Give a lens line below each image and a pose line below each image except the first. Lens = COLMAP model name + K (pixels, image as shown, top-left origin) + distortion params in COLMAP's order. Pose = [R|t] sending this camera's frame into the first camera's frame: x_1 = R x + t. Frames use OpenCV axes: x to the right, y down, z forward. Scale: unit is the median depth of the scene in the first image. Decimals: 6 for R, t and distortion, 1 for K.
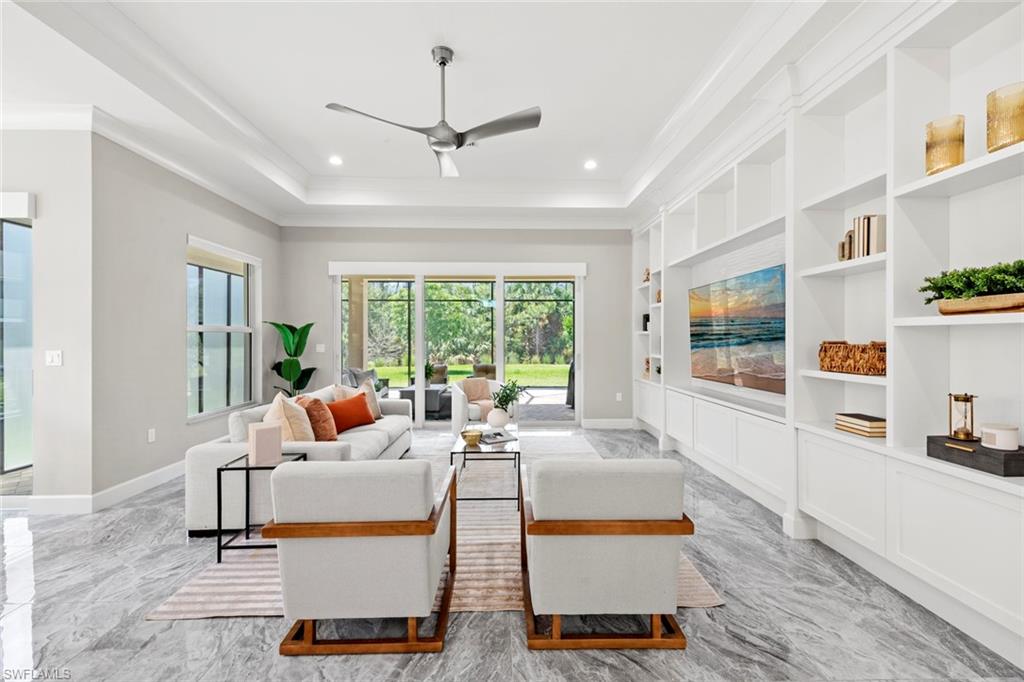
lens RADIAL K [[414.4, 0, 518.2], [0, 414.4, 339.6], [0, 0, 1]] dist [0.000497, -0.000134]
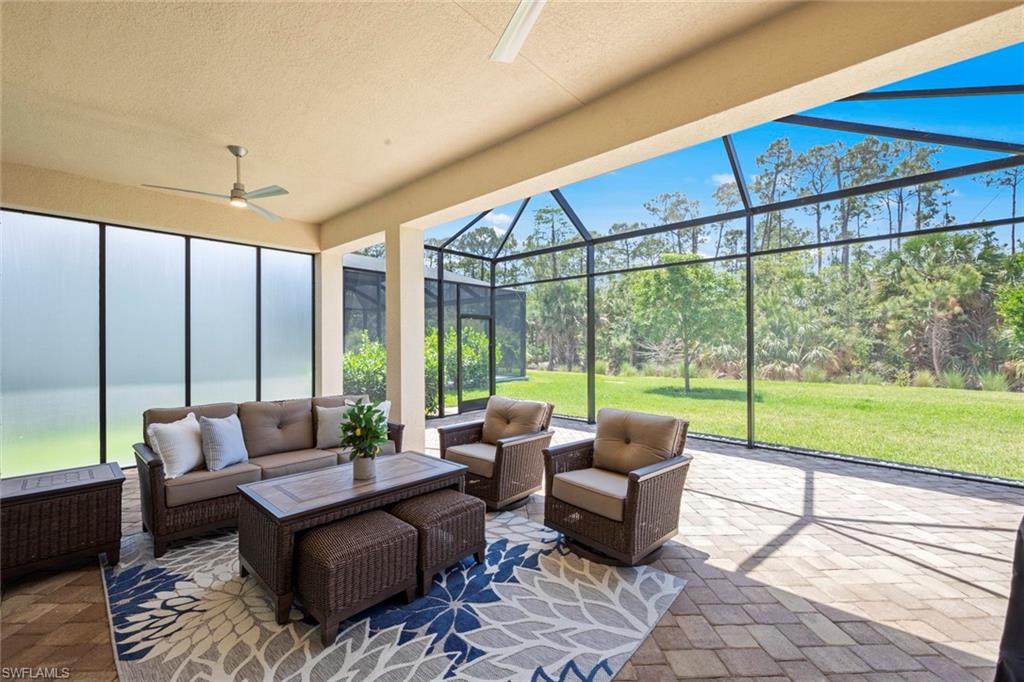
lens RADIAL K [[414.4, 0, 518.2], [0, 414.4, 339.6], [0, 0, 1]] dist [0.000497, -0.000134]
pose [[0.725421, -0.006770, -0.688272, 0.197406], [0.001416, 0.999964, -0.008343, 0.004608], [0.688304, 0.005077, 0.725405, 1.588584]]
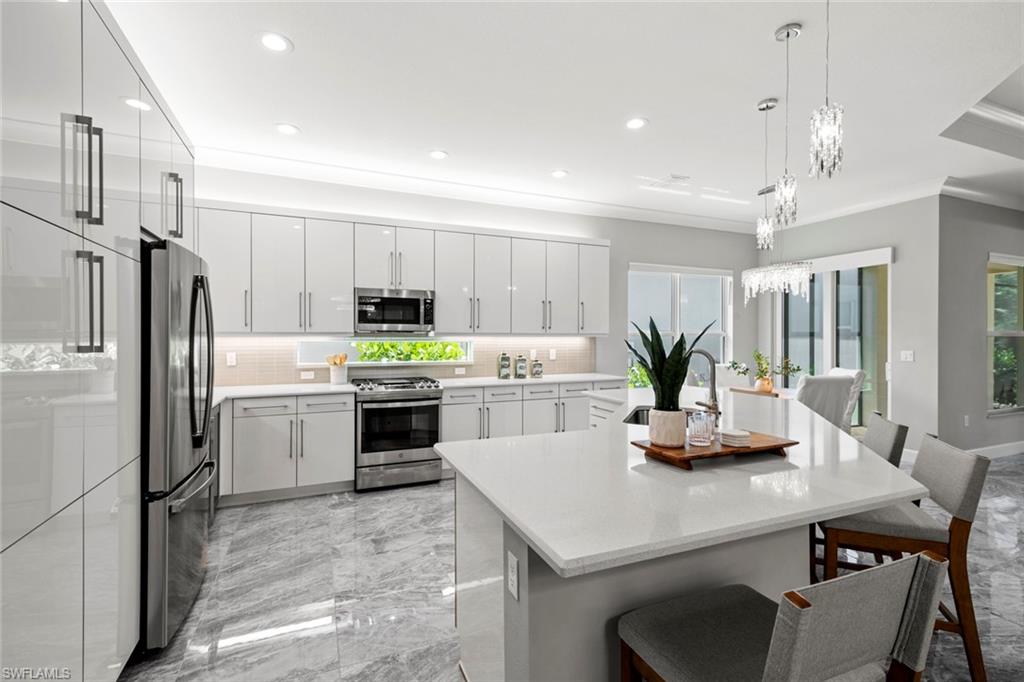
lens RADIAL K [[471.4, 0, 512.0], [0, 471.4, 341.0], [0, 0, 1]] dist [0.002232, 0.000234]
pose [[0.358393, 0.019950, -0.933358, -0.043362], [-0.008685, 0.999800, 0.018036, -0.021636], [0.933530, 0.001642, 0.358495, -0.717347]]
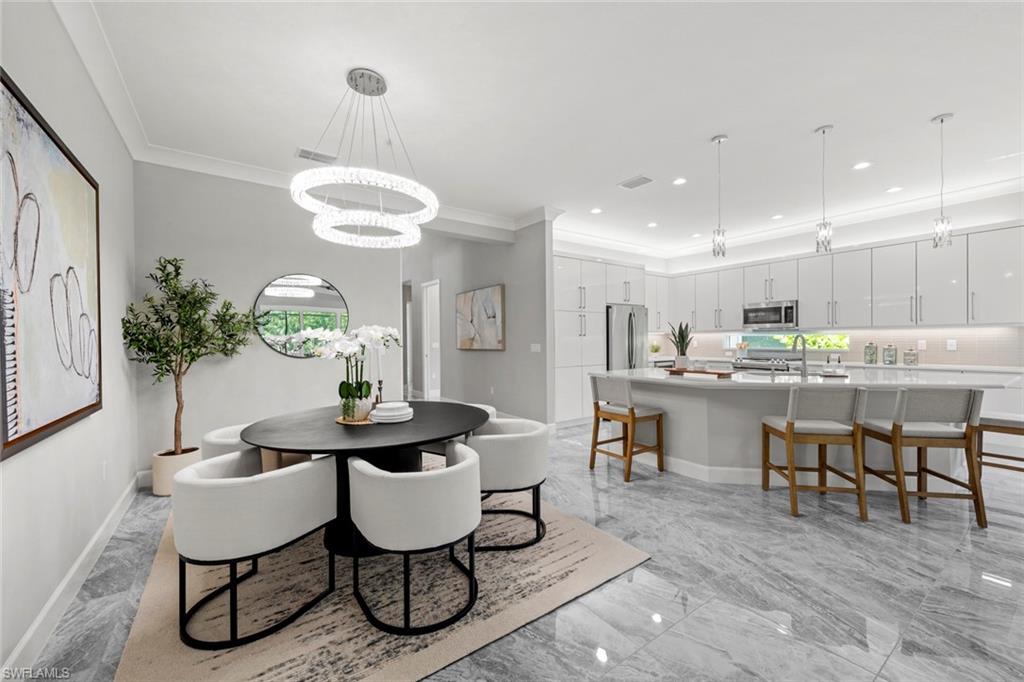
lens RADIAL K [[396.6, 0, 512.0], [0, 396.6, 341.0], [0, 0, 1]] dist [0.001457, -0.000099]
pose [[-0.838848, 0.011647, -0.544242, 0.504381], [0.007765, 0.999925, 0.009431, 0.007123], [0.544311, 0.003686, -0.838875, 0.211260]]
